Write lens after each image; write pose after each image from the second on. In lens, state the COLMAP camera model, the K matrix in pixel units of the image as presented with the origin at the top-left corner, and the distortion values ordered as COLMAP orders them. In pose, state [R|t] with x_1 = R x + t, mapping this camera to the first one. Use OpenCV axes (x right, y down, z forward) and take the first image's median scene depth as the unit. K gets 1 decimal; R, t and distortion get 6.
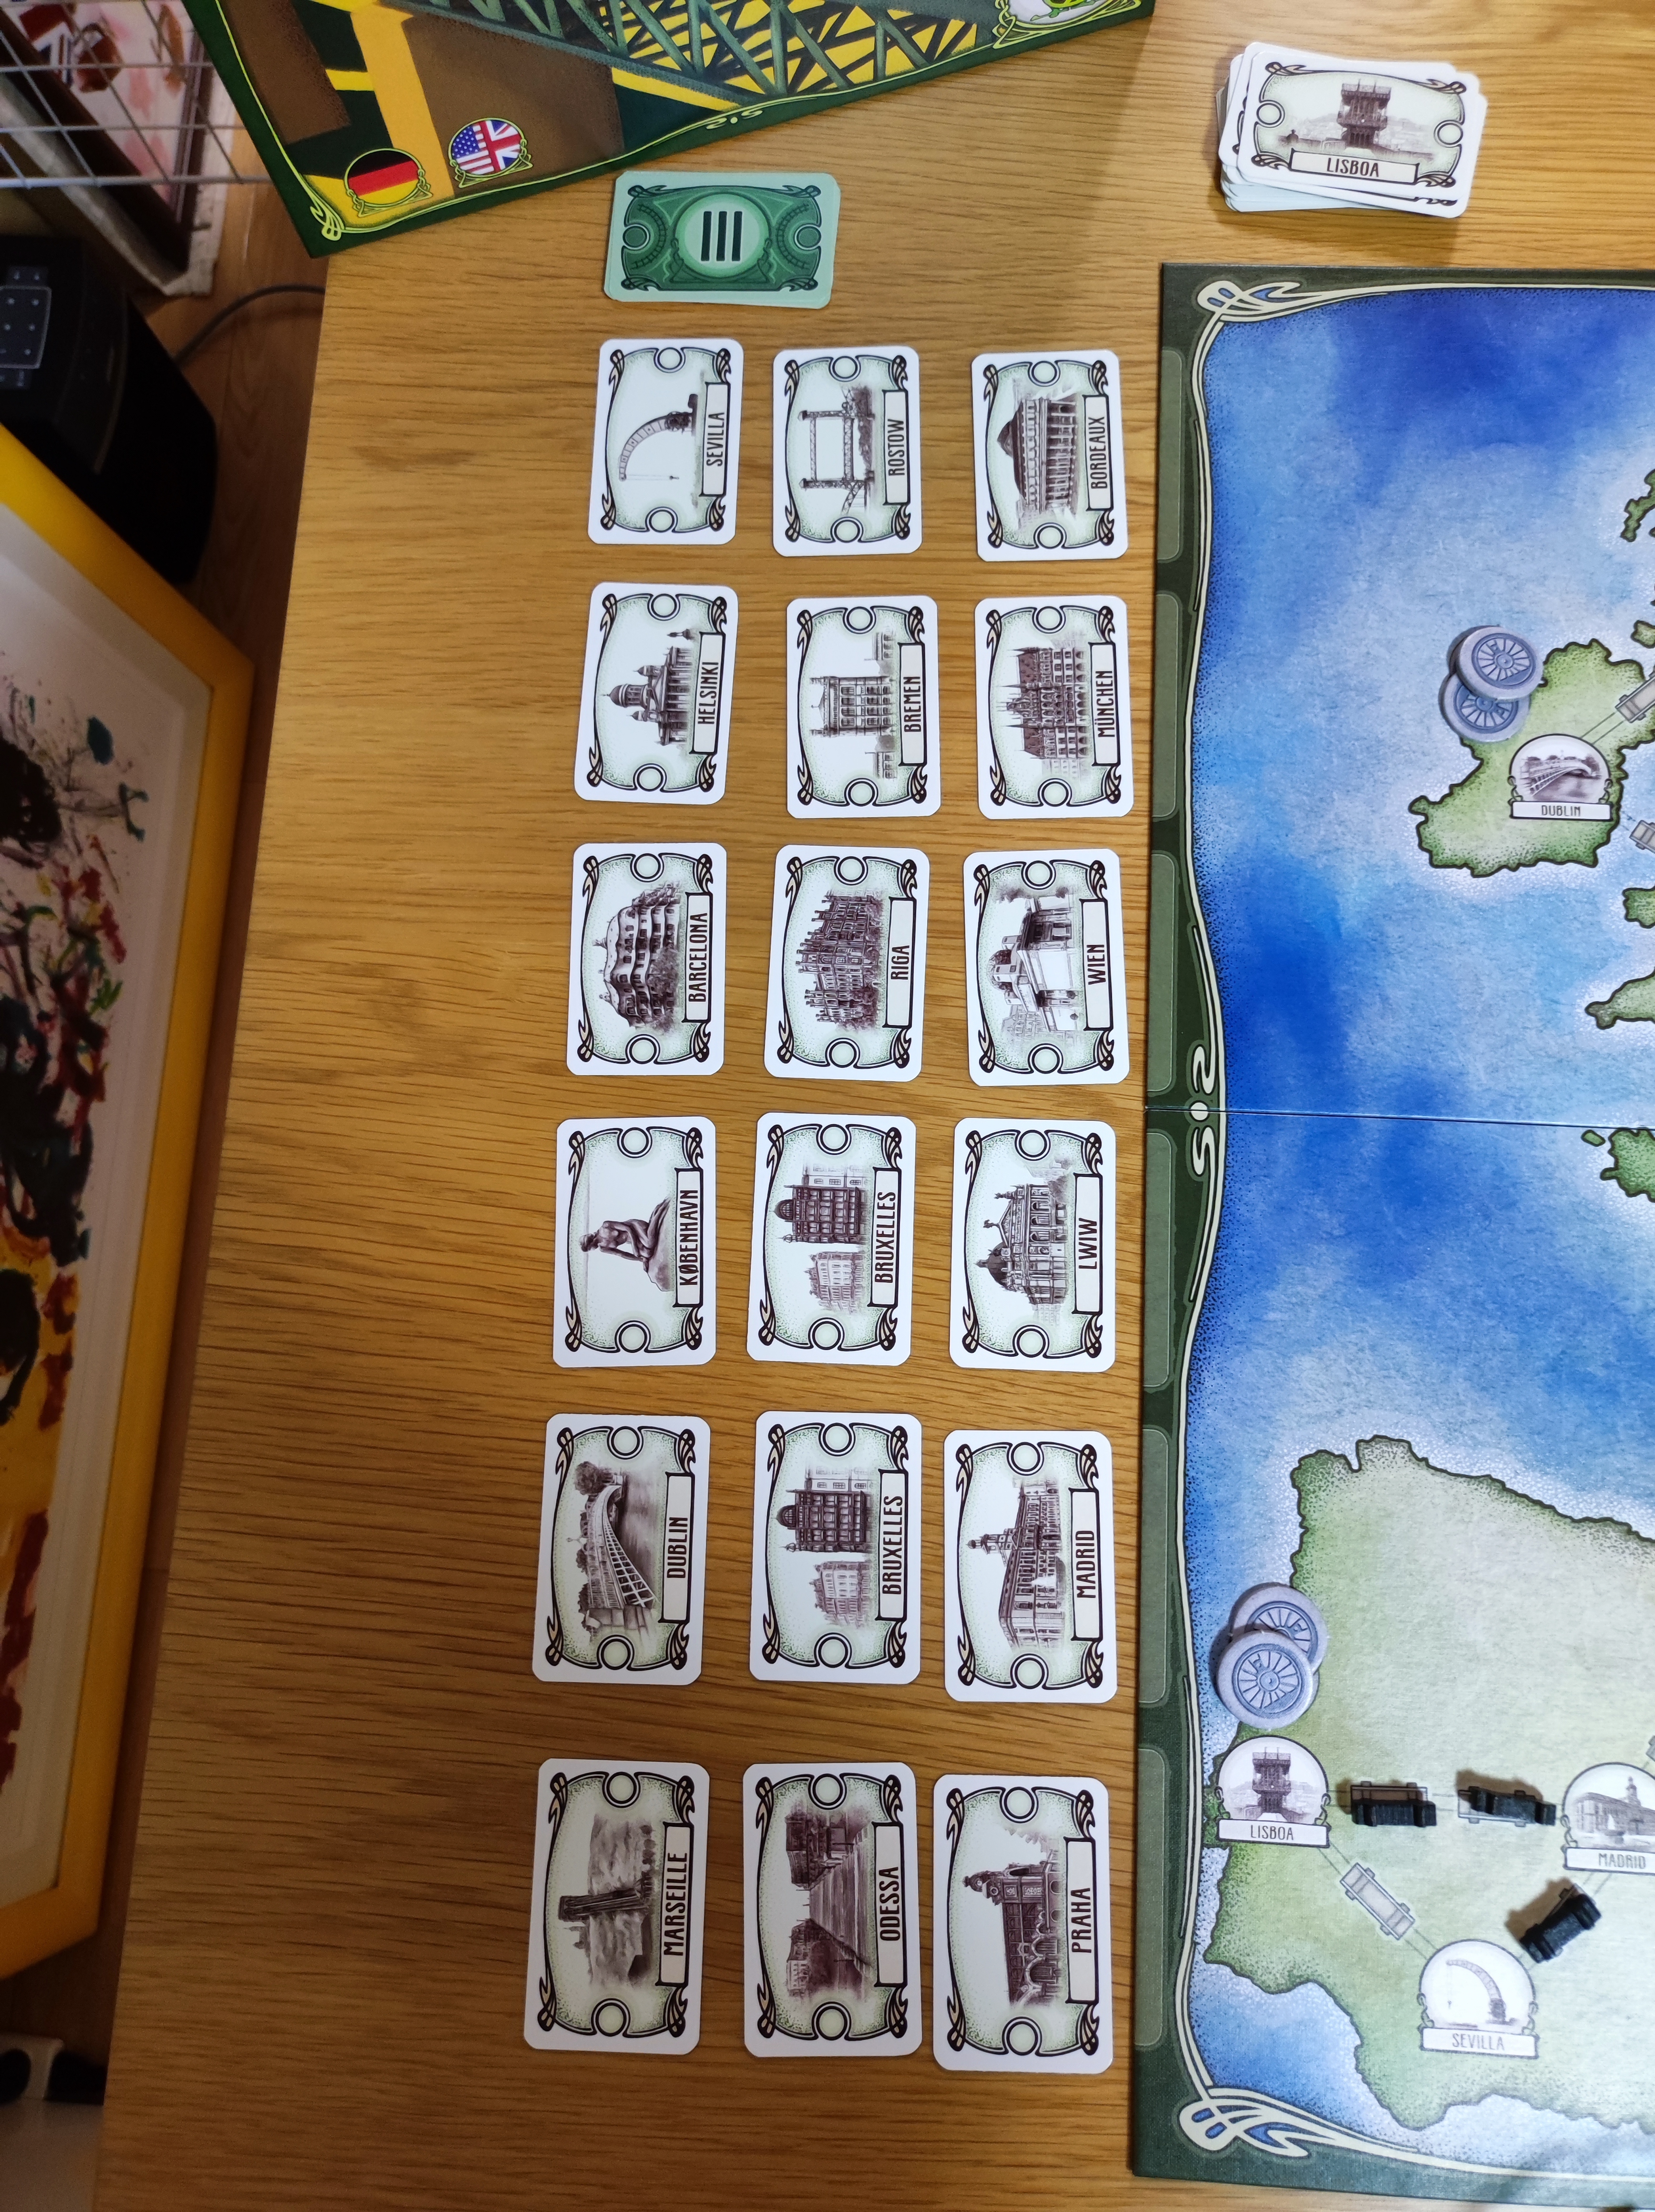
lens RADIAL K [[1628.3, 0, 832.1], [0, 1628.3, 1114.6], [0, 0, 1]] dist [0.009323, -0.016904]
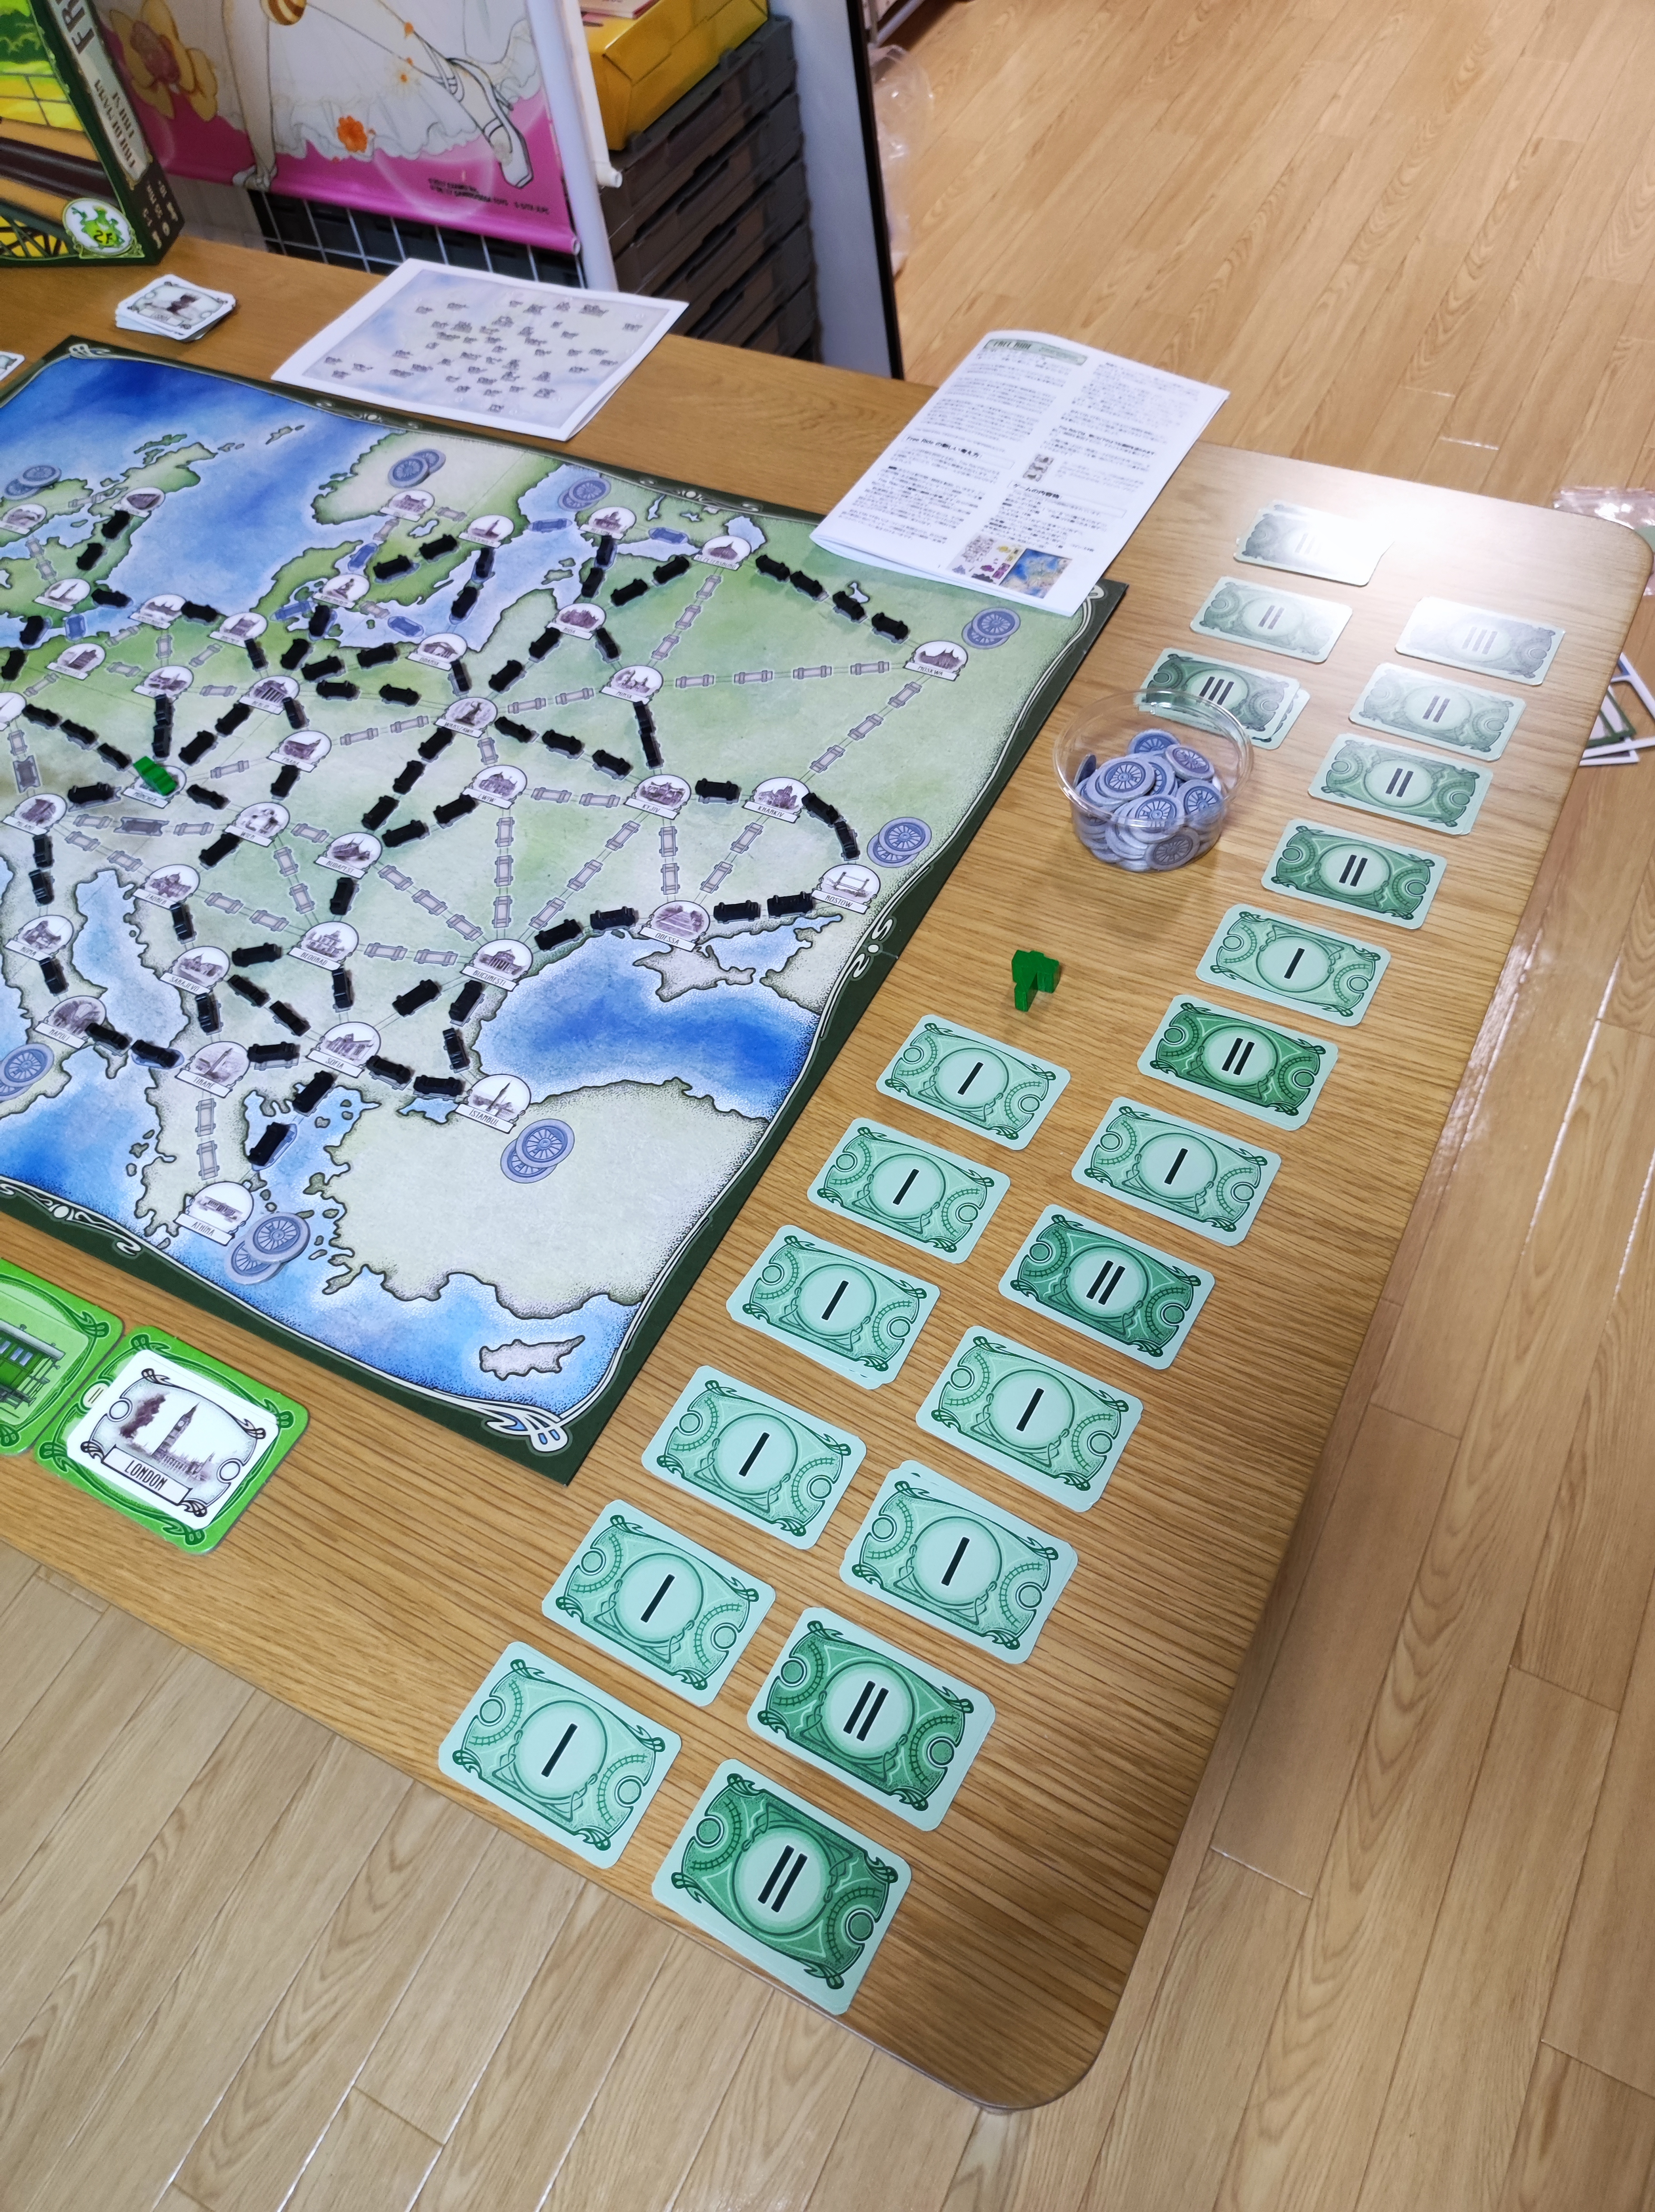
lens RADIAL K [[1628.3, 0, 829.1], [0, 1628.3, 1119.0], [0, 0, 1]] dist [0.009323, -0.016904]
pose [[0.911714, 0.319189, -0.258643, 2.193628], [-0.391525, 0.865773, -0.311680, 0.707960], [0.124442, 0.385428, 0.914308, -0.473107]]
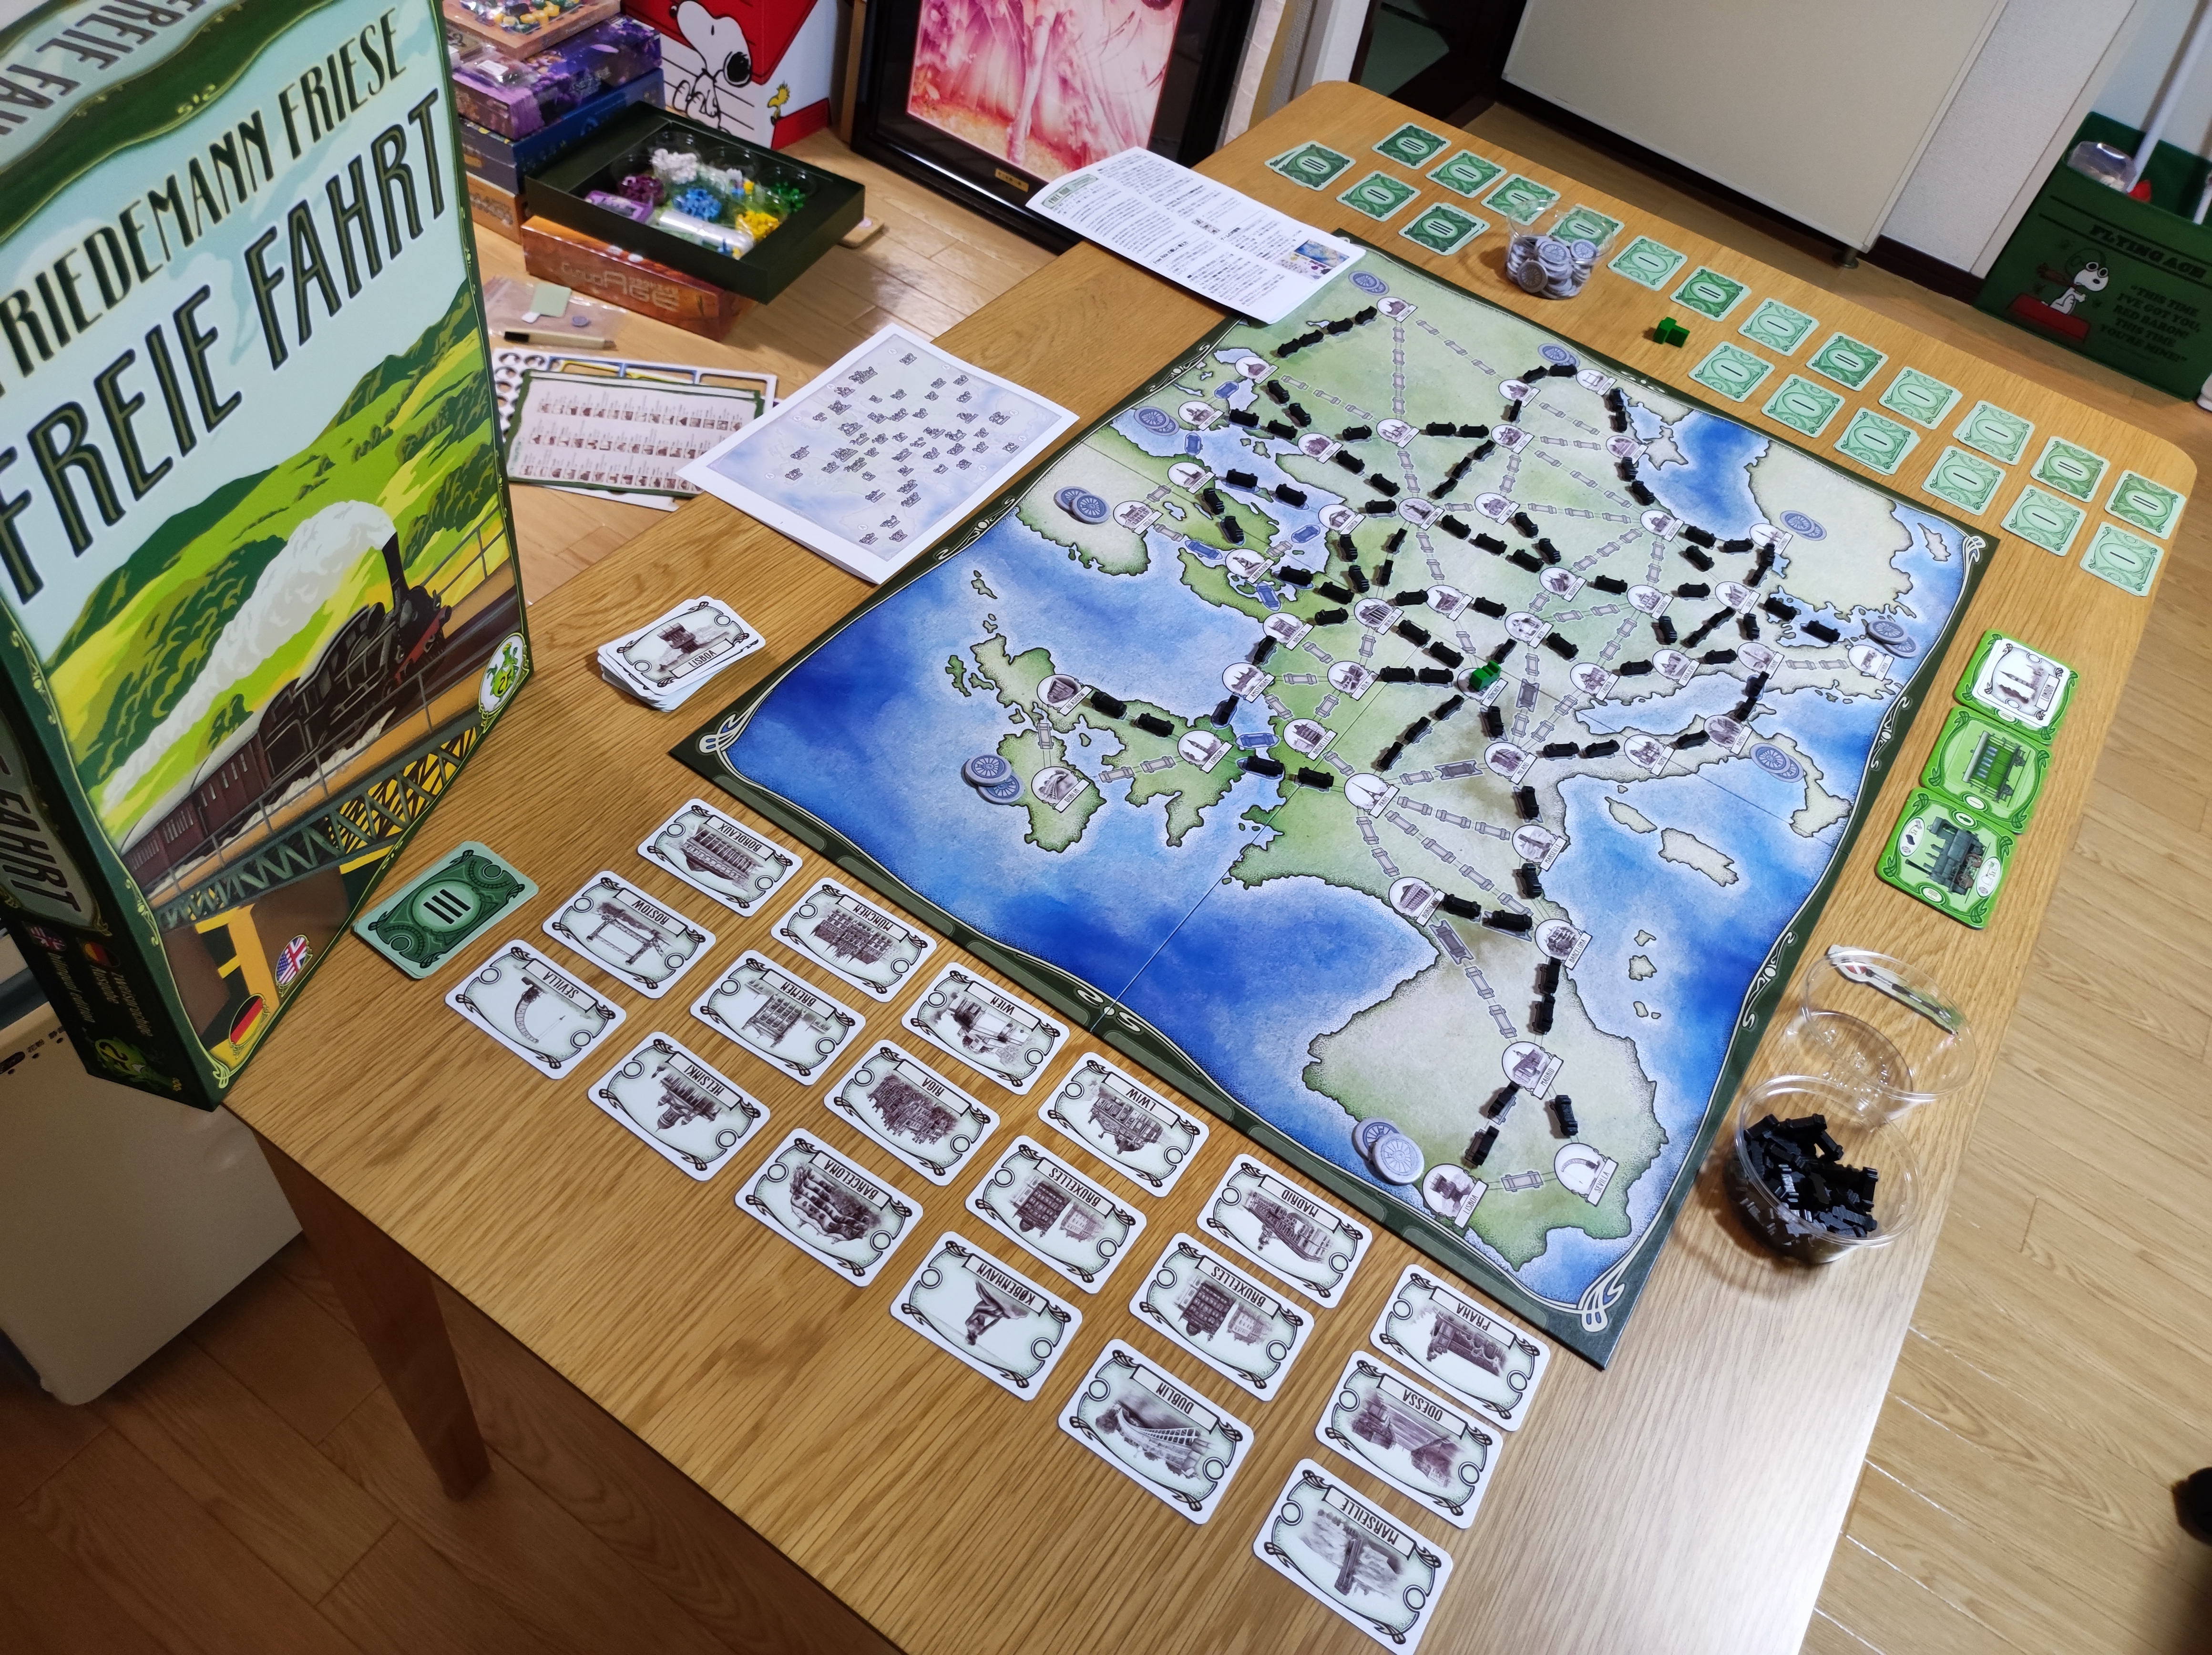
lens RADIAL K [[1628.3, 0, 1105.9], [0, 1628.3, 828.4], [0, 0, 1]] dist [0.009323, -0.016904]
pose [[0.500130, -0.576468, 0.646185, -0.769725], [0.798837, 0.595176, -0.087316, 0.030086], [-0.334259, 0.559866, 0.758169, -0.408473]]
